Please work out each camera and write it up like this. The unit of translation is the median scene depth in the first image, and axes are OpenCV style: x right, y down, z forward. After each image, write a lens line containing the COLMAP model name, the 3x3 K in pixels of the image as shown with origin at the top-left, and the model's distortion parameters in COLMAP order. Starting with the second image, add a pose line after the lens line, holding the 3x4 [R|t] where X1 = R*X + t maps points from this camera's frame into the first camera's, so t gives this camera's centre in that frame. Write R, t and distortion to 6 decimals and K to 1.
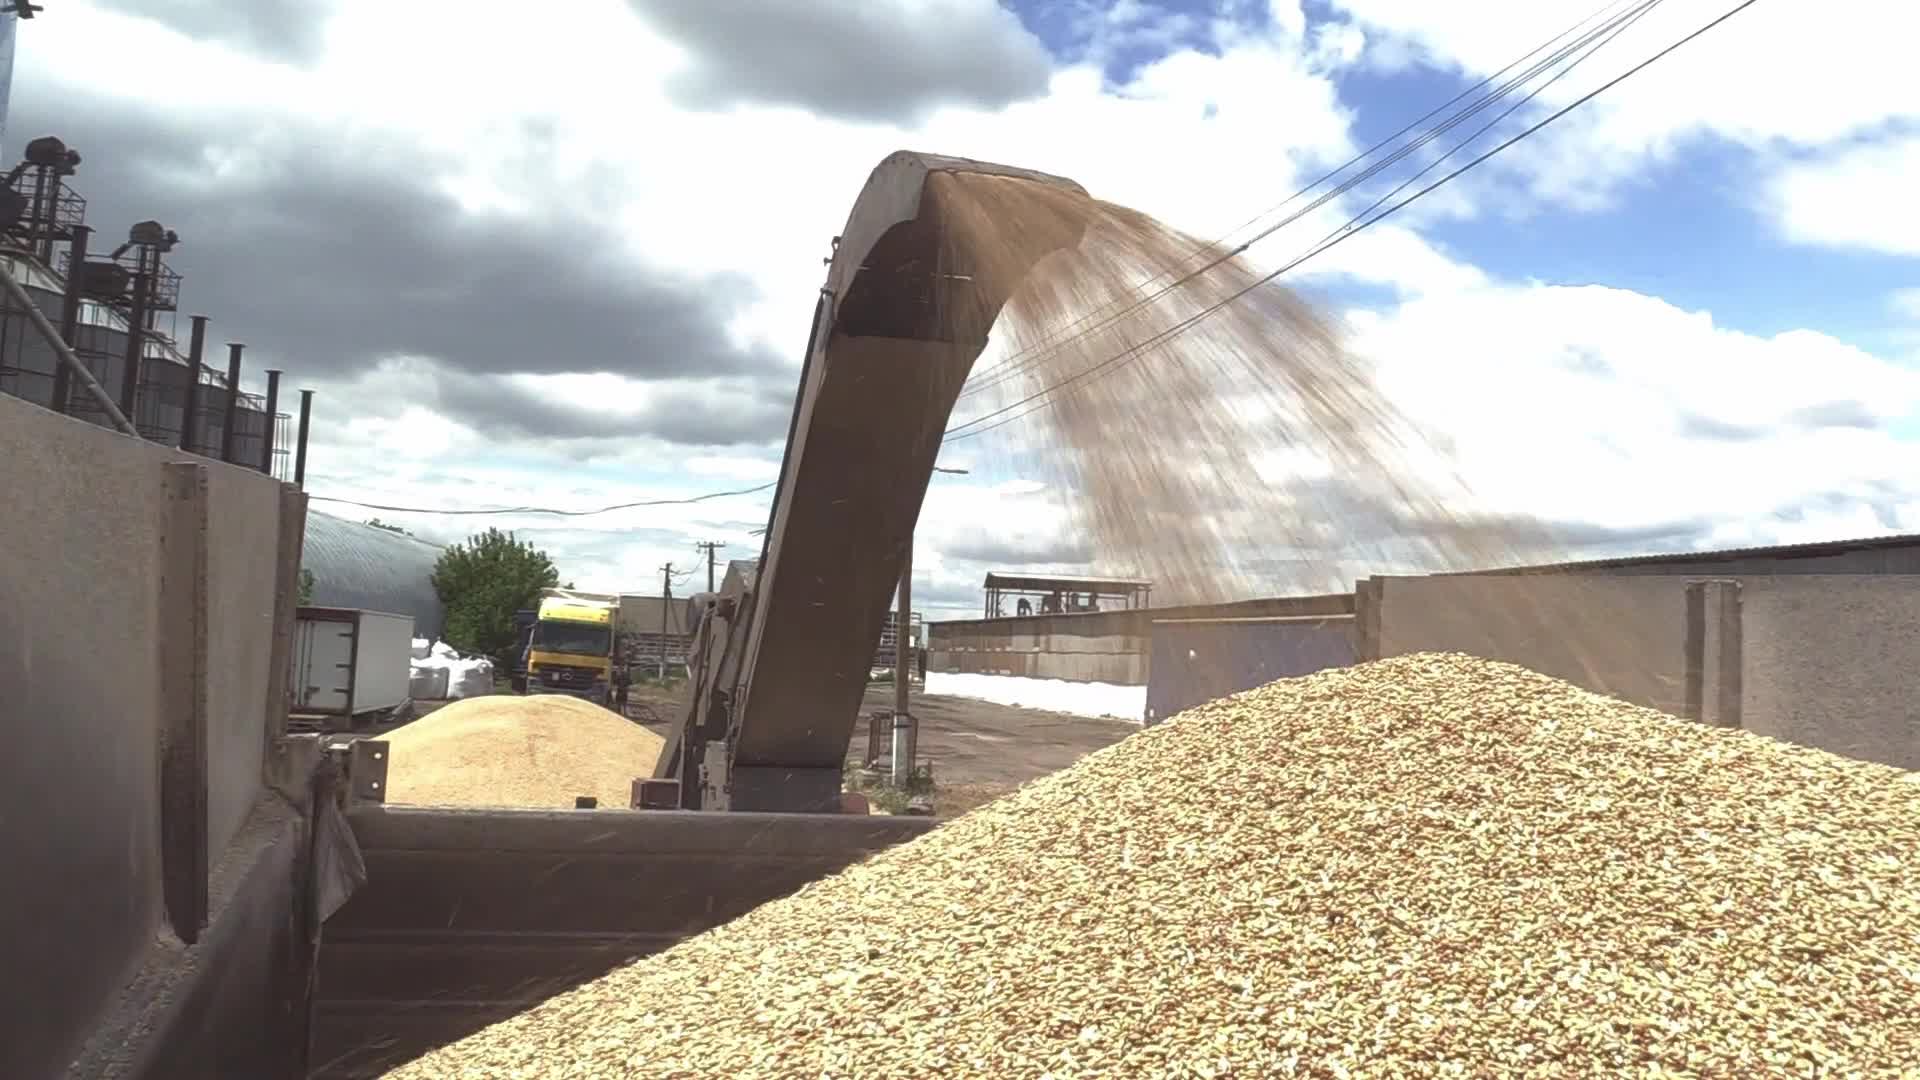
lens RADIAL K [[1502.5, 0, 960.0], [0, 1502.5, 540.0], [0, 0, 1]] dist [-0.067700, -0.001453]
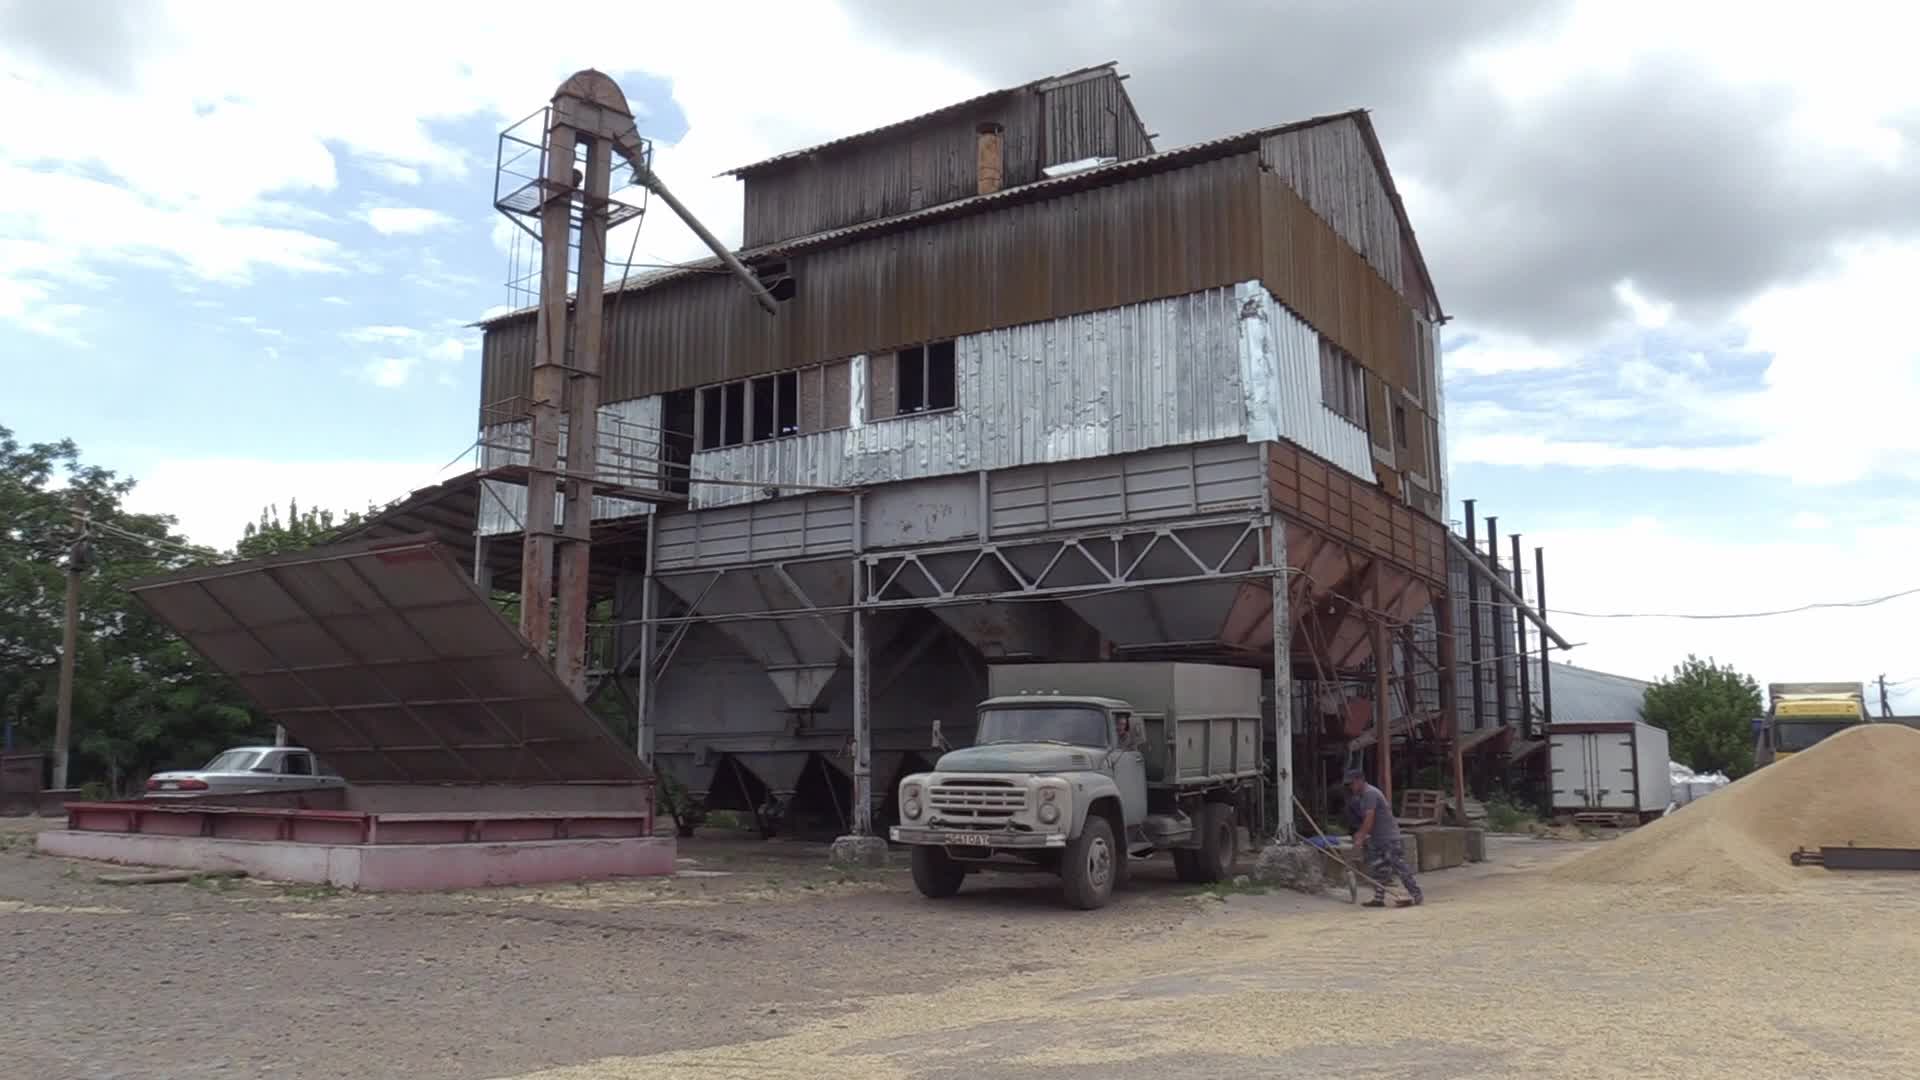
lens RADIAL K [[1502.5, 0, 960.0], [0, 1502.5, 540.0], [0, 0, 1]] dist [-0.067700, -0.001453]
pose [[0.735850, -0.153147, -0.659598, -0.001445], [0.084866, 0.987266, -0.134549, 0.011062], [0.671805, 0.043030, 0.739477, -0.149510]]
